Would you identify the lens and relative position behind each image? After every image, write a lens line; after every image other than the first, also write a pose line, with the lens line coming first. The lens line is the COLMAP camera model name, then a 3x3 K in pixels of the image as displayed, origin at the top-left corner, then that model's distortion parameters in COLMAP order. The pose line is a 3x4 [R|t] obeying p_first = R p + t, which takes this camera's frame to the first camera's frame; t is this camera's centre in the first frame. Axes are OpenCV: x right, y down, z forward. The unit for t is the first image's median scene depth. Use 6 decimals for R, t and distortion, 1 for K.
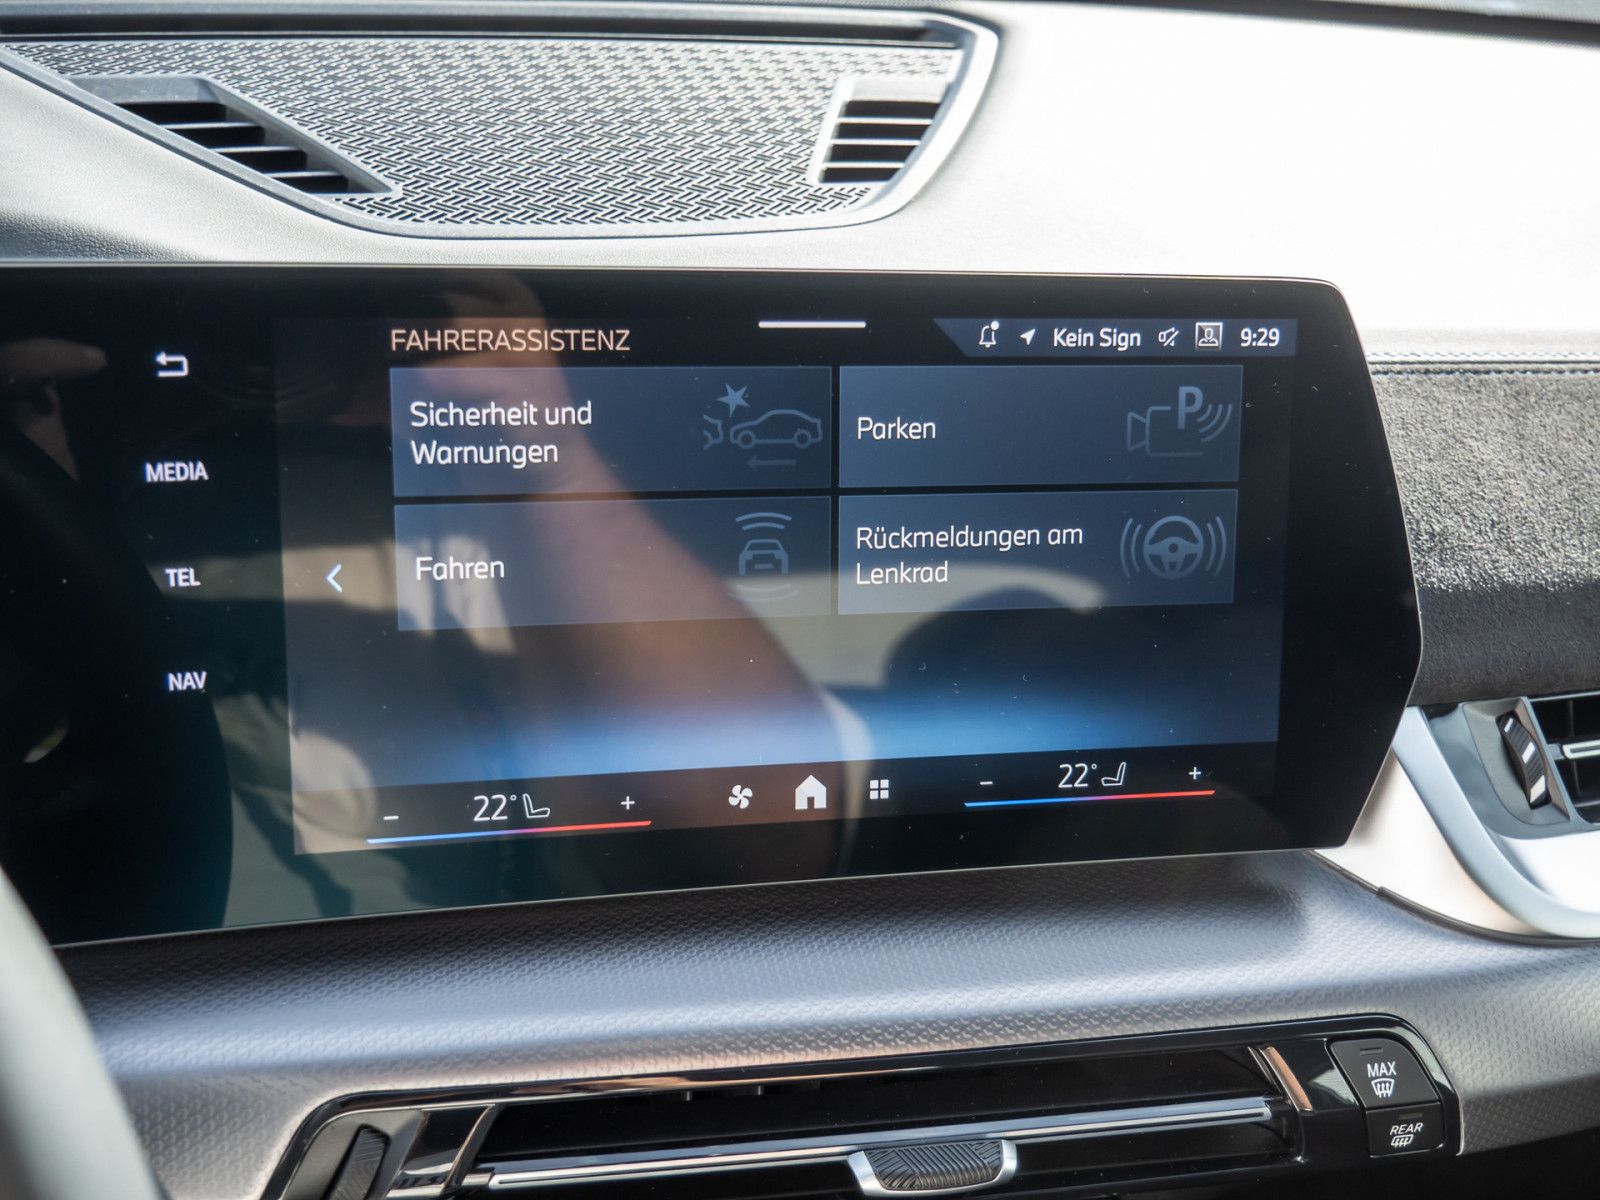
lens RADIAL K [[1879.5, 0, 801.7], [0, 1879.5, 630.7], [0, 0, 1]] dist [-0.000316, 0.081800]
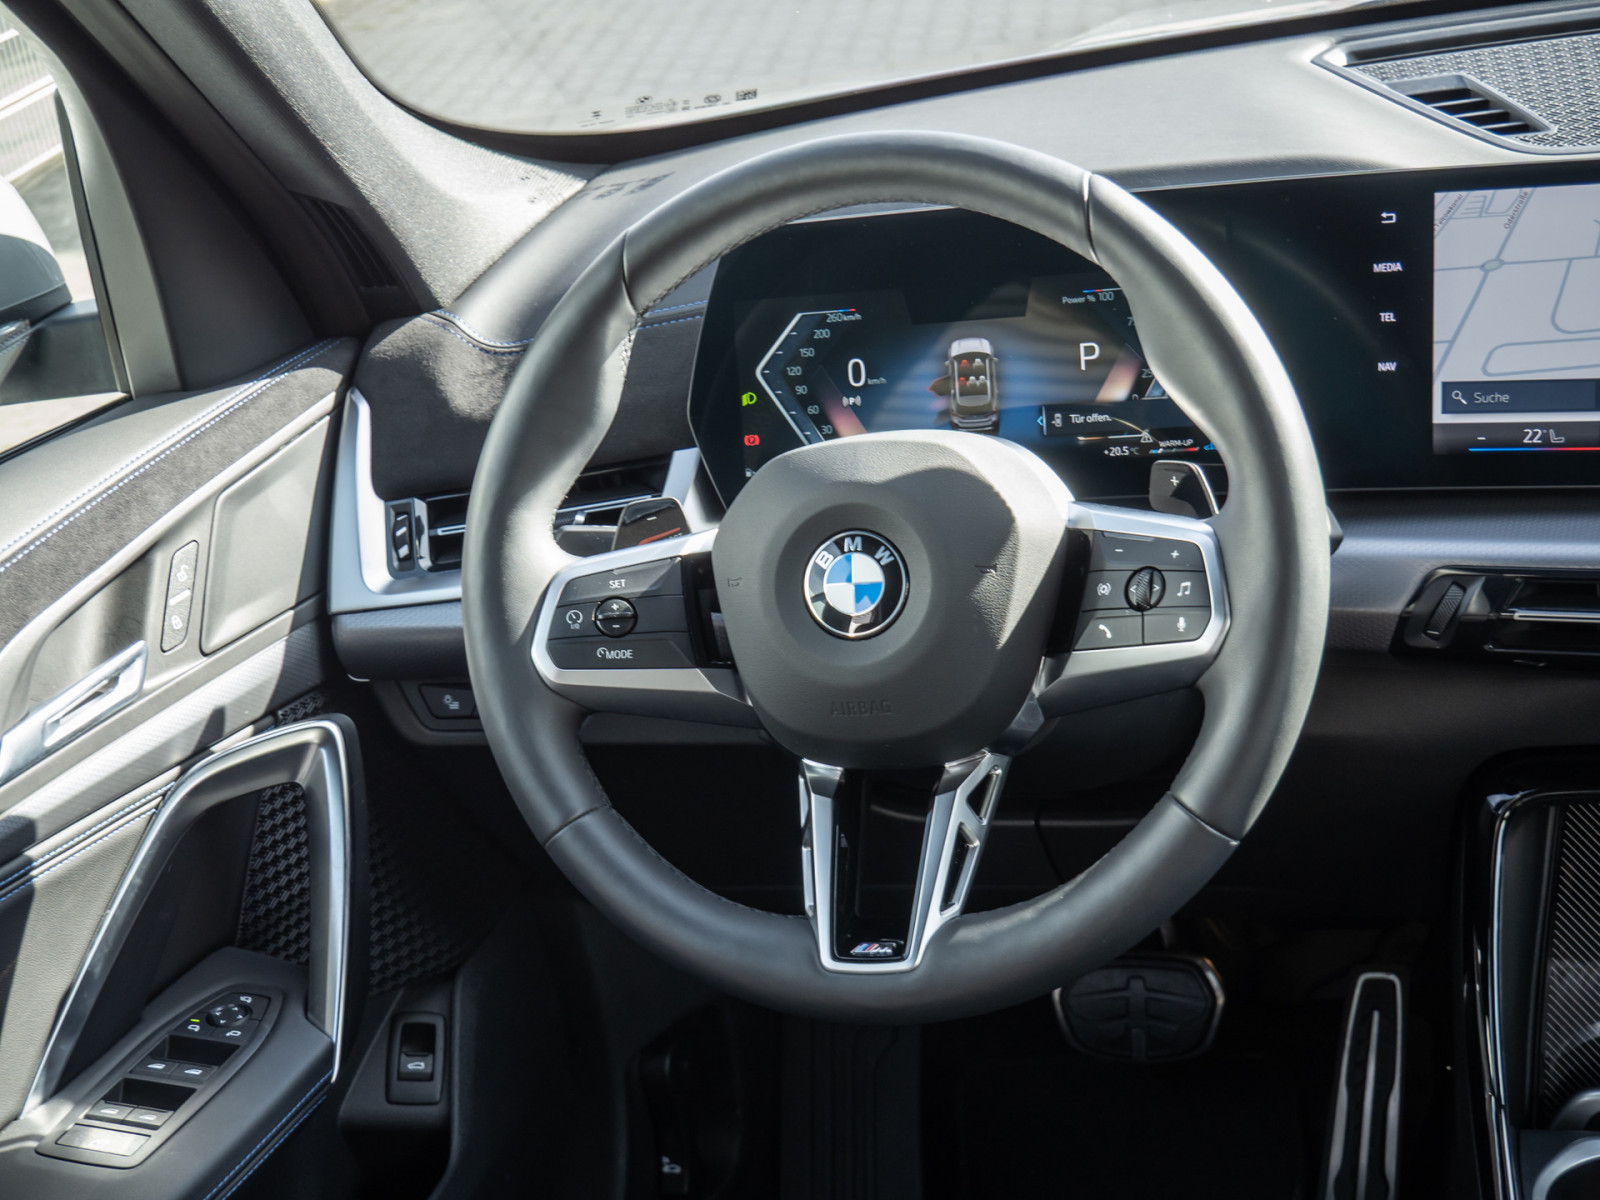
lens RADIAL K [[2292.7, 0, 795.9], [0, 2292.7, 635.8], [0, 0, 1]] dist [-0.005221, 0.112060]
pose [[0.778772, 0.053967, -0.624981, 0.648617], [-0.071384, 0.997445, -0.002821, 0.316043], [0.623232, 0.046810, 0.780635, -1.172991]]
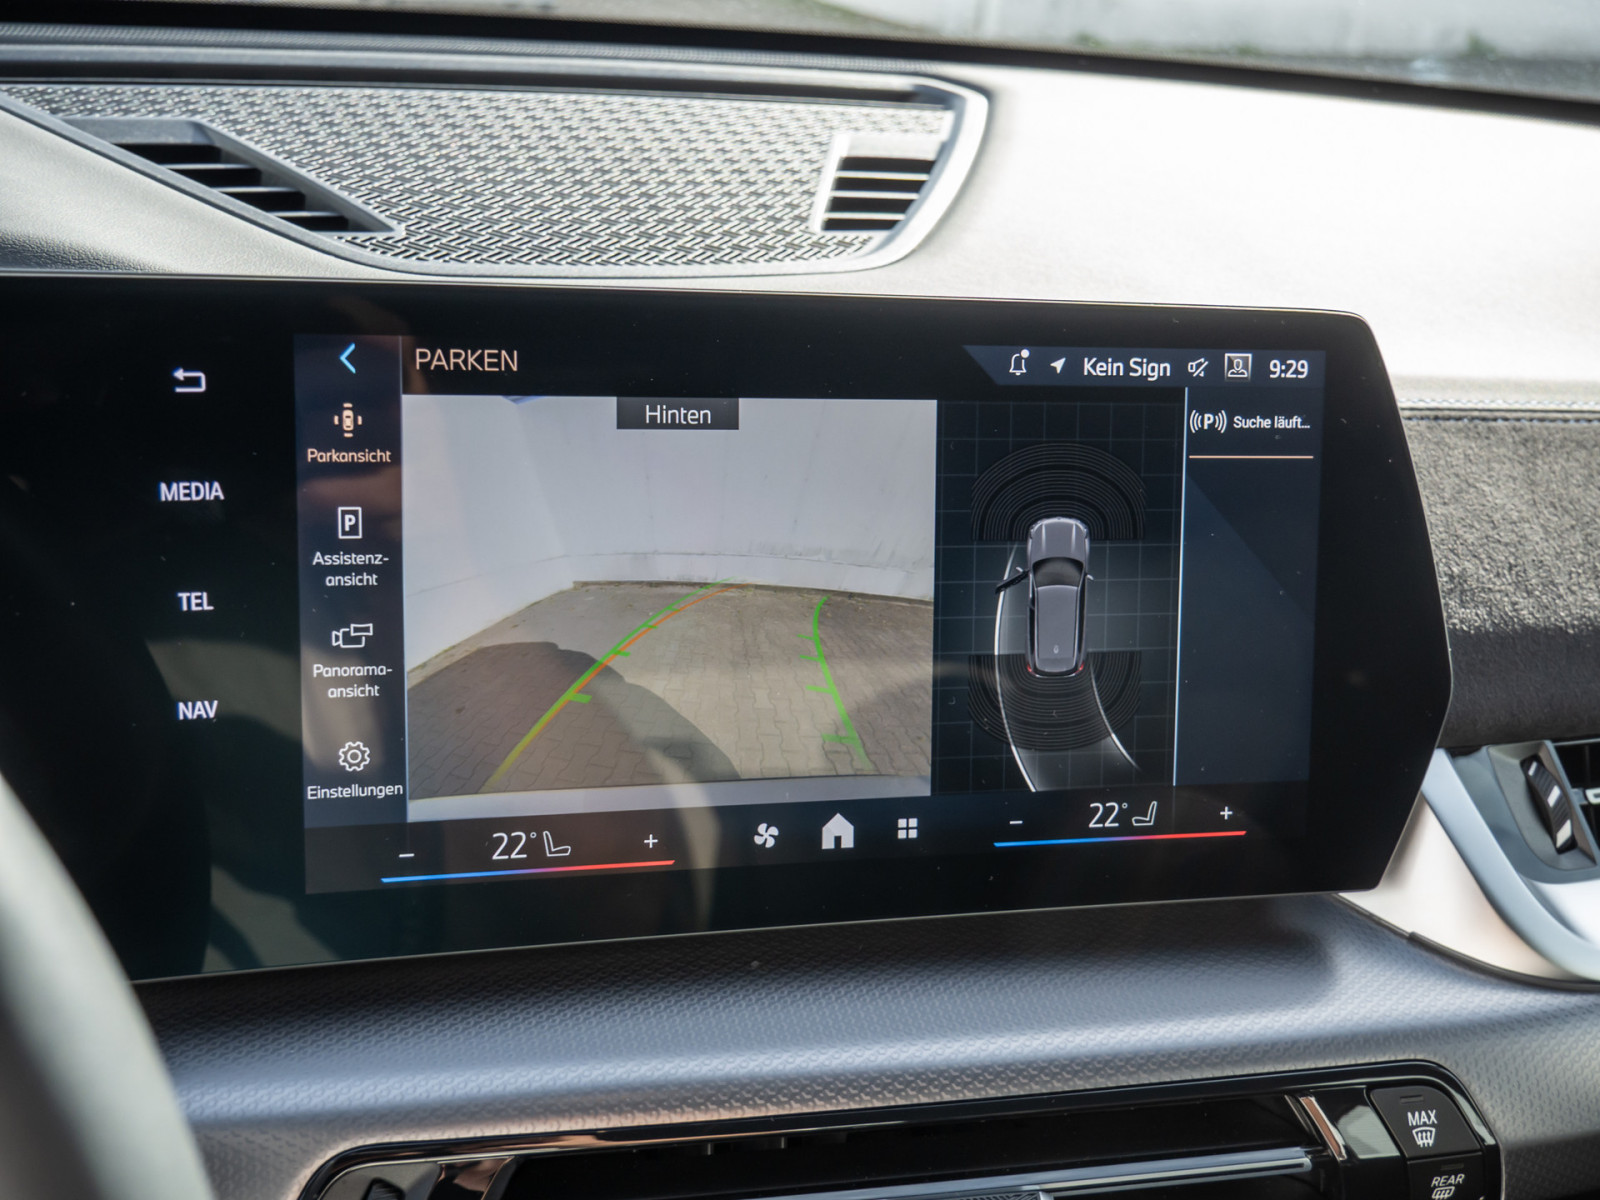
lens RADIAL K [[1879.5, 0, 801.7], [0, 1879.5, 630.7], [0, 0, 1]] dist [-0.000316, 0.081800]
pose [[0.999424, 0.000215, 0.033946, -0.042097], [0.001640, 0.998507, -0.054608, 0.032112], [-0.033907, 0.054632, 0.997931, 0.024796]]
